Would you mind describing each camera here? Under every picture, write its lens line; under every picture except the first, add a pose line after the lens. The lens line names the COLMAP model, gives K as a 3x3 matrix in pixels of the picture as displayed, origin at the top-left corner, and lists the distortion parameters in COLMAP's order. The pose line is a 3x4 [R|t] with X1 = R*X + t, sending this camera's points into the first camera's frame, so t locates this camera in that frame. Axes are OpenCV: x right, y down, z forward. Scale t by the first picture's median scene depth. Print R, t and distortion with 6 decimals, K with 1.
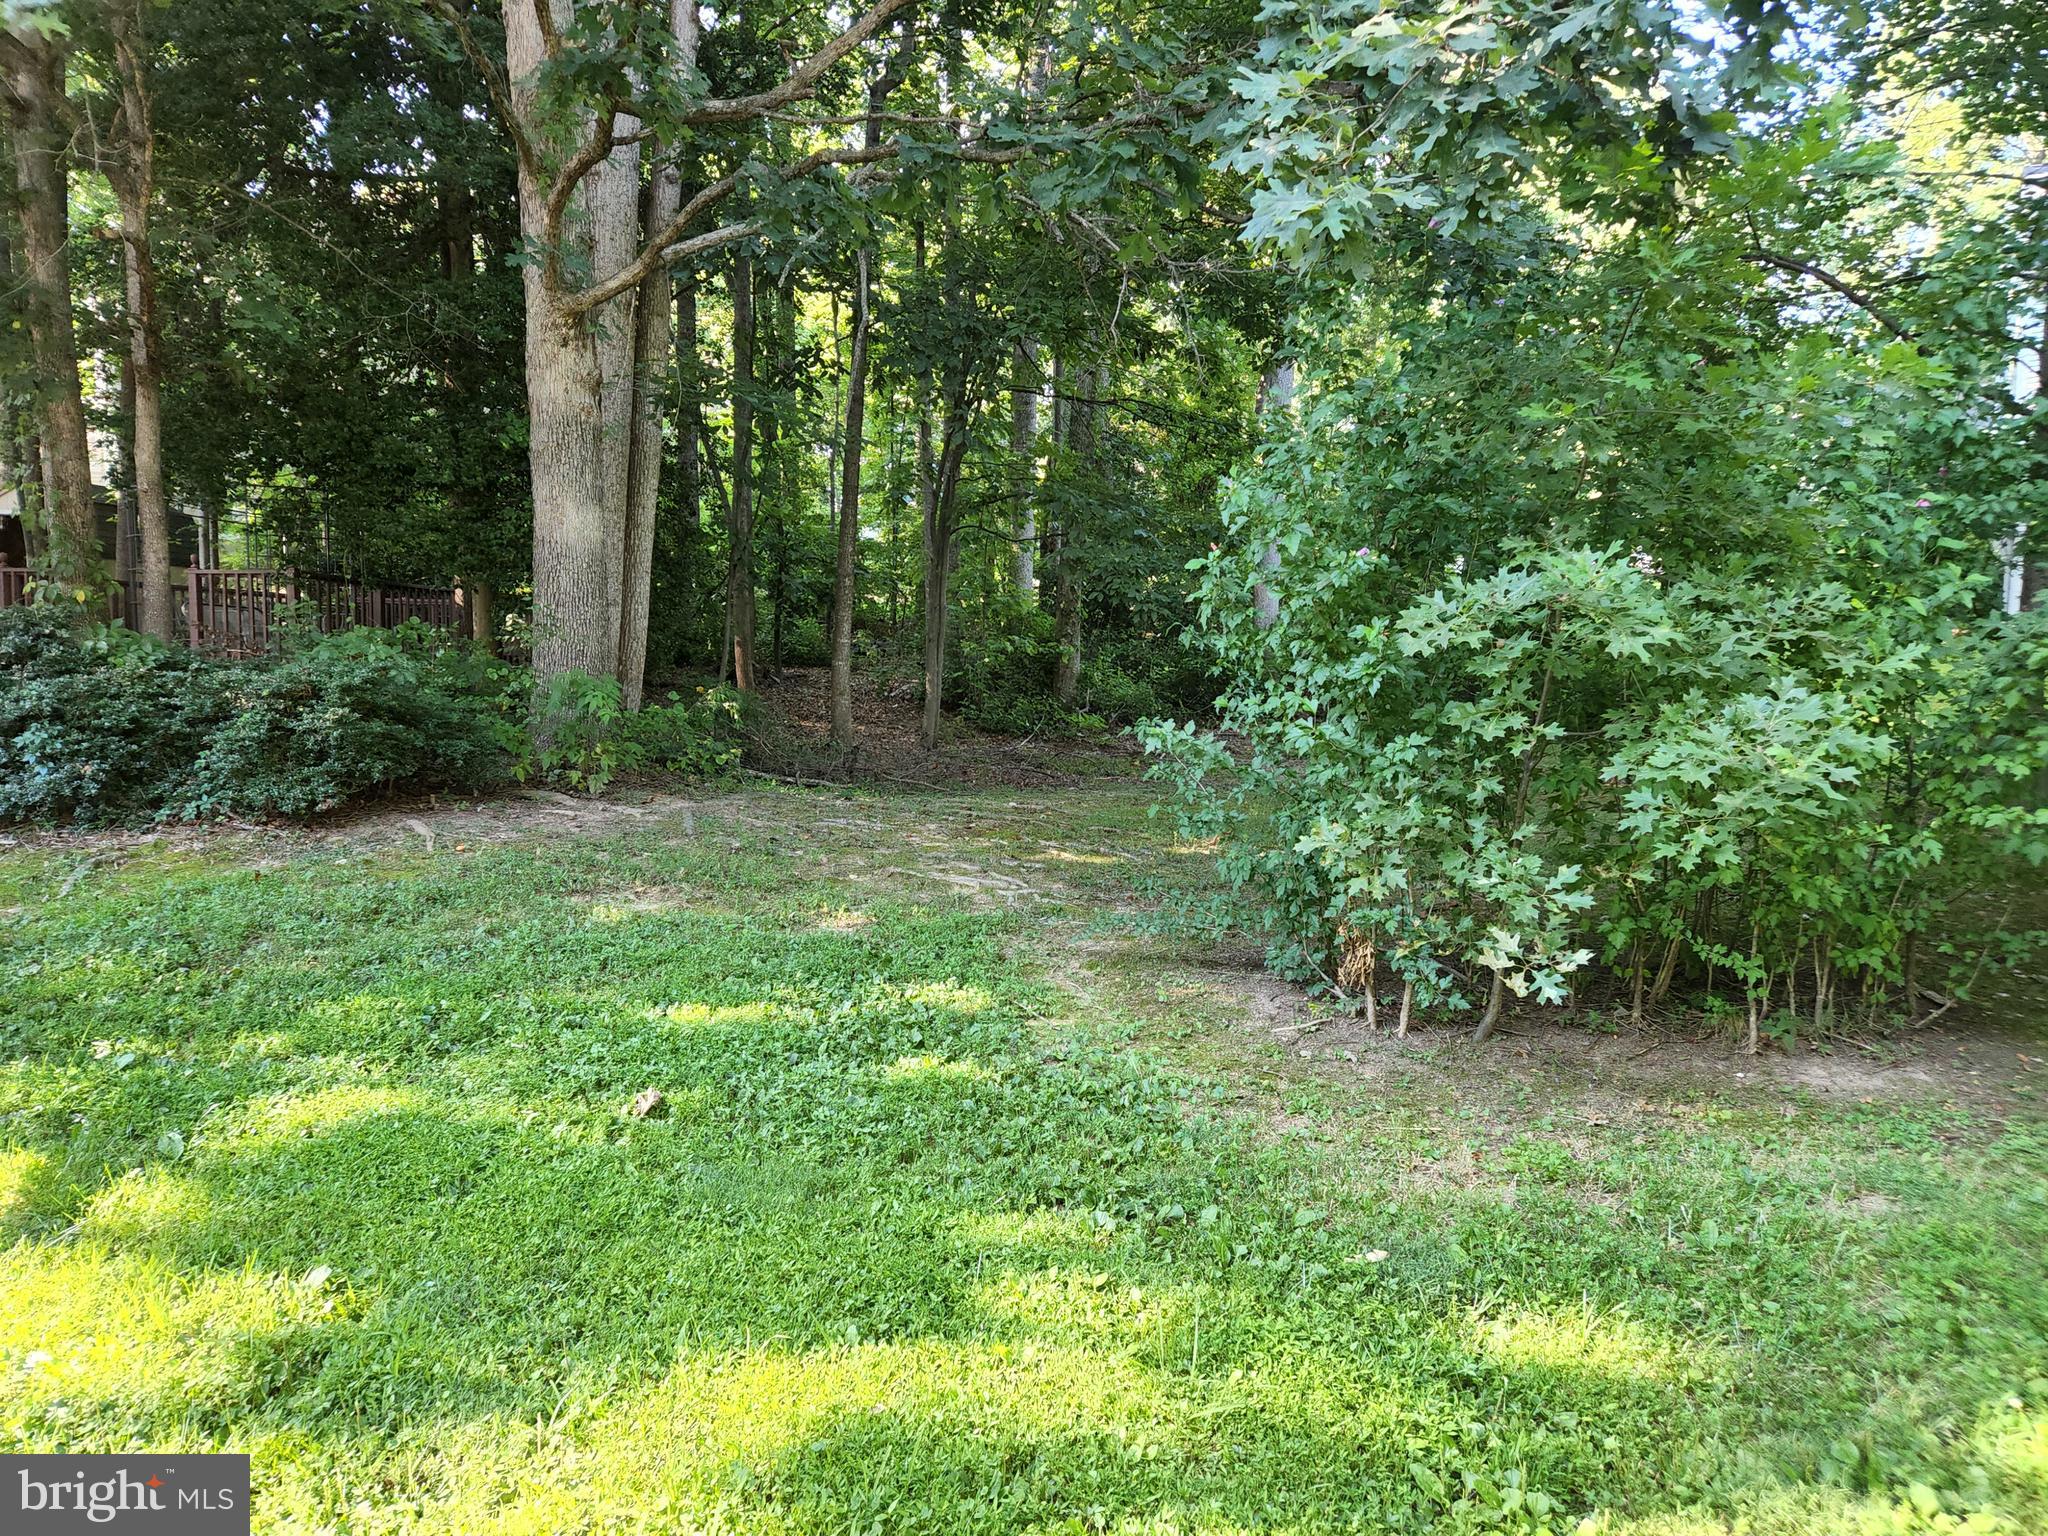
lens RADIAL K [[1338.4, 0, 1013.3], [0, 1338.4, 763.3], [0, 0, 1]] dist [0.058006, -0.049202]
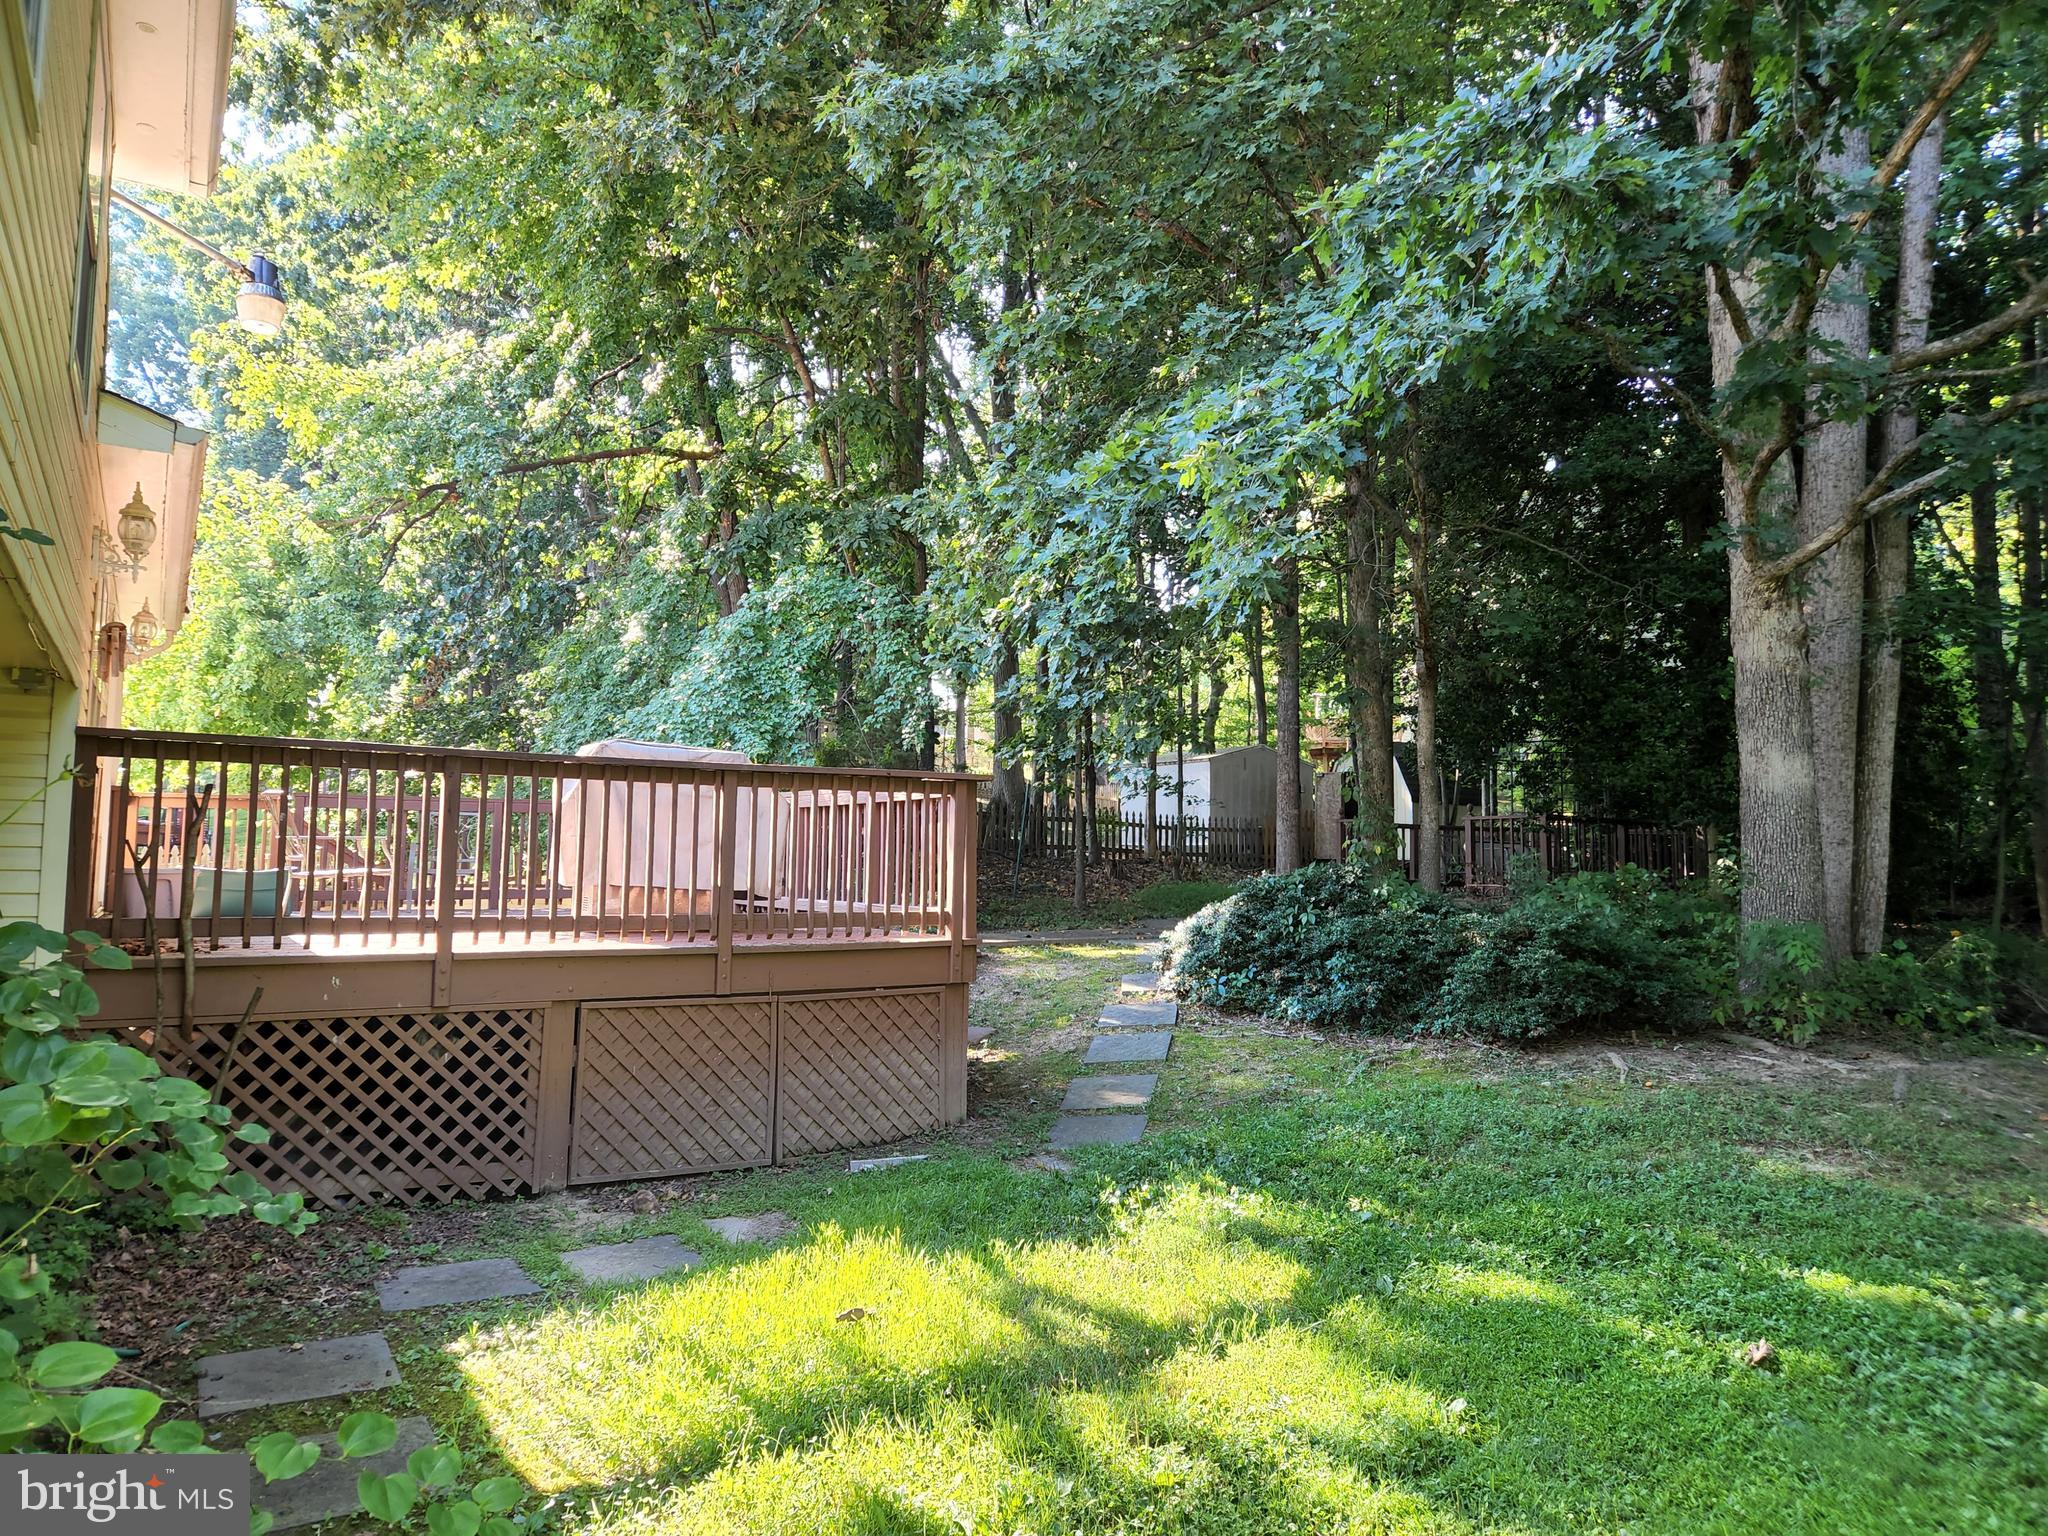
lens RADIAL K [[1371.4, 0, 1083.8], [0, 1371.4, 761.8], [0, 0, 1]] dist [0.082990, -0.077818]
pose [[0.672295, -0.054732, -0.738258, 0.132027], [-0.060969, 0.989781, -0.128901, -0.022998], [0.737769, 0.131671, 0.662088, -0.120690]]
